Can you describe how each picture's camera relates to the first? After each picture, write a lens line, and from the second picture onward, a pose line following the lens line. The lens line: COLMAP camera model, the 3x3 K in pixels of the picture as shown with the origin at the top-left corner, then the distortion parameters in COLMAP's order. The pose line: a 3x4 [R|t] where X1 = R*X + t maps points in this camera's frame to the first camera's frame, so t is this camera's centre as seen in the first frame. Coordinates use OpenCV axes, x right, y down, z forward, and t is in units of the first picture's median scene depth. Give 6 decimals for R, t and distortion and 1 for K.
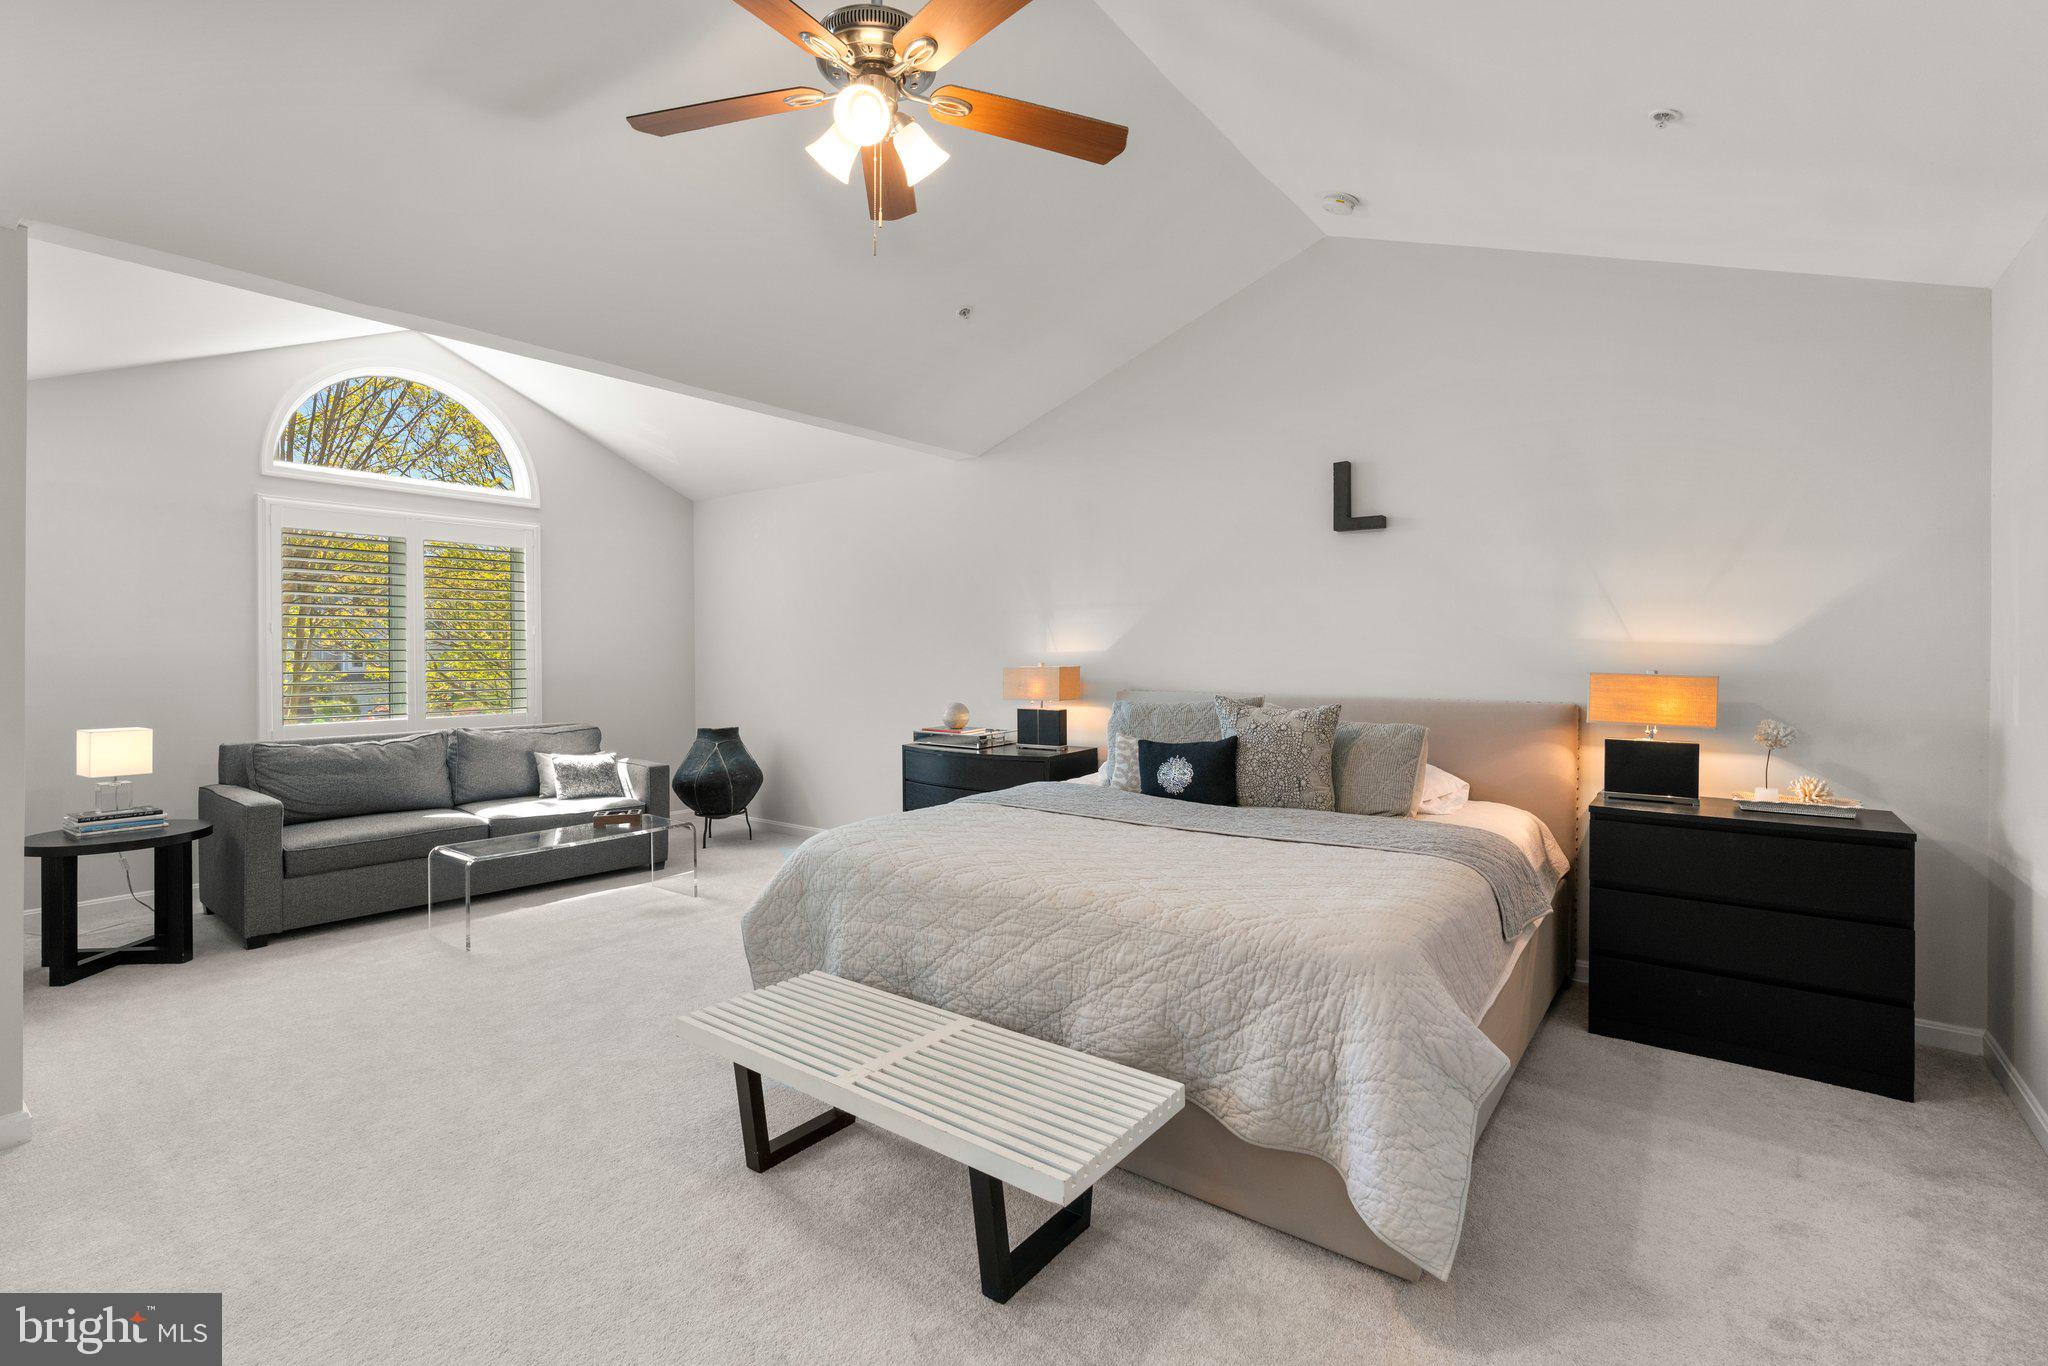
lens RADIAL K [[952.7, 0, 1020.3], [0, 952.7, 702.9], [0, 0, 1]] dist [-0.000678, 0.000021]
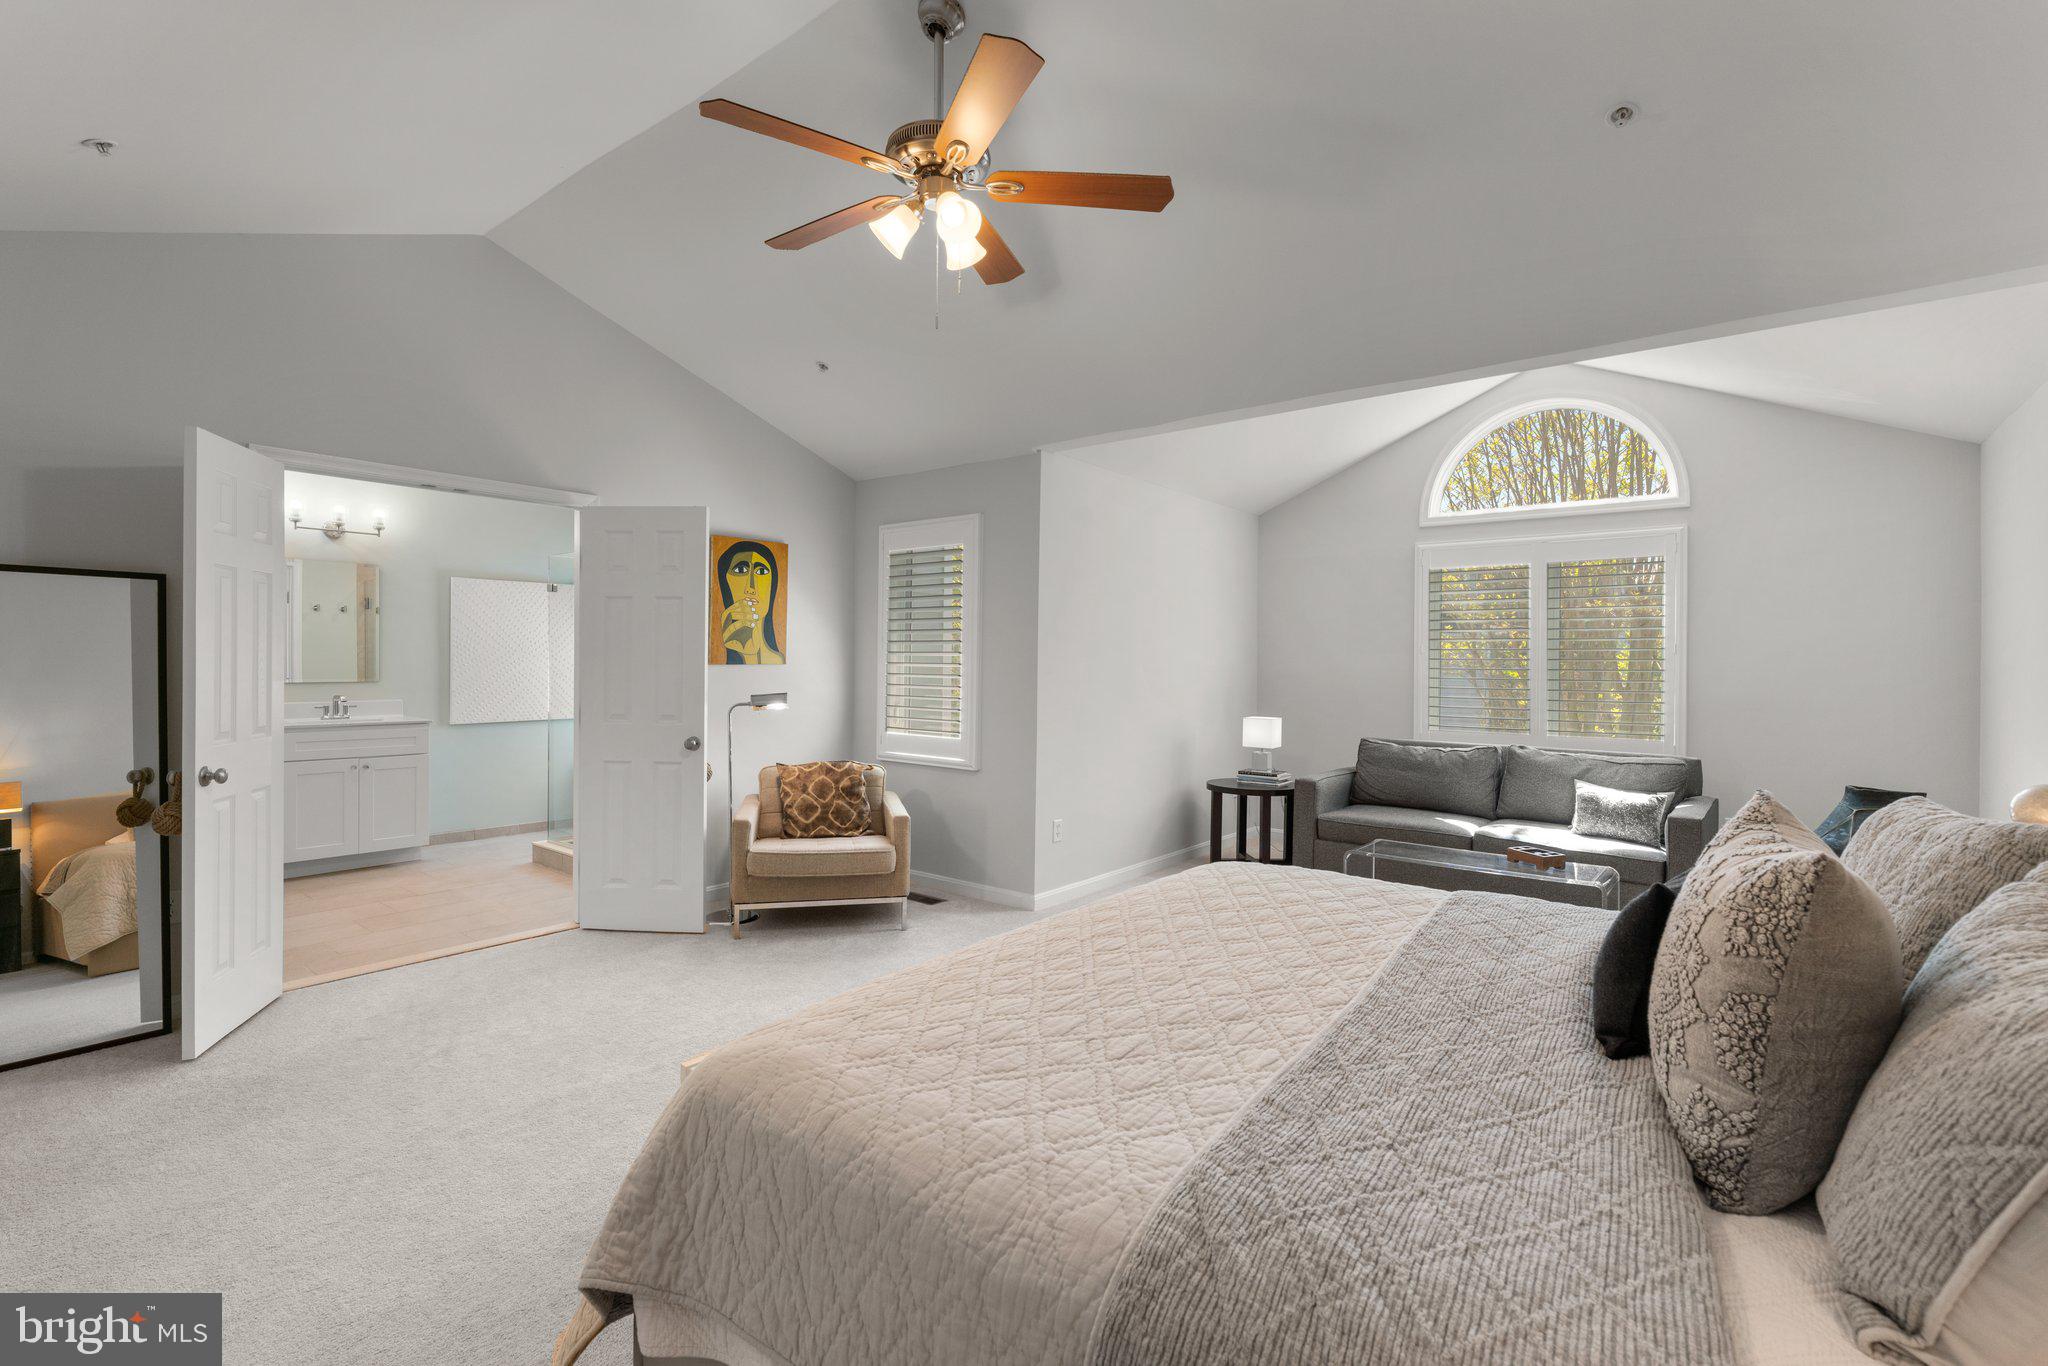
lens RADIAL K [[928.7, 0, 1015.4], [0, 928.7, 670.2], [0, 0, 1]] dist [-0.001467, 0.000291]
pose [[-0.017328, 0.007566, -0.999821, 0.405349], [-0.066878, 0.997723, 0.008709, -0.025617], [0.997611, 0.067017, -0.016782, 0.465704]]
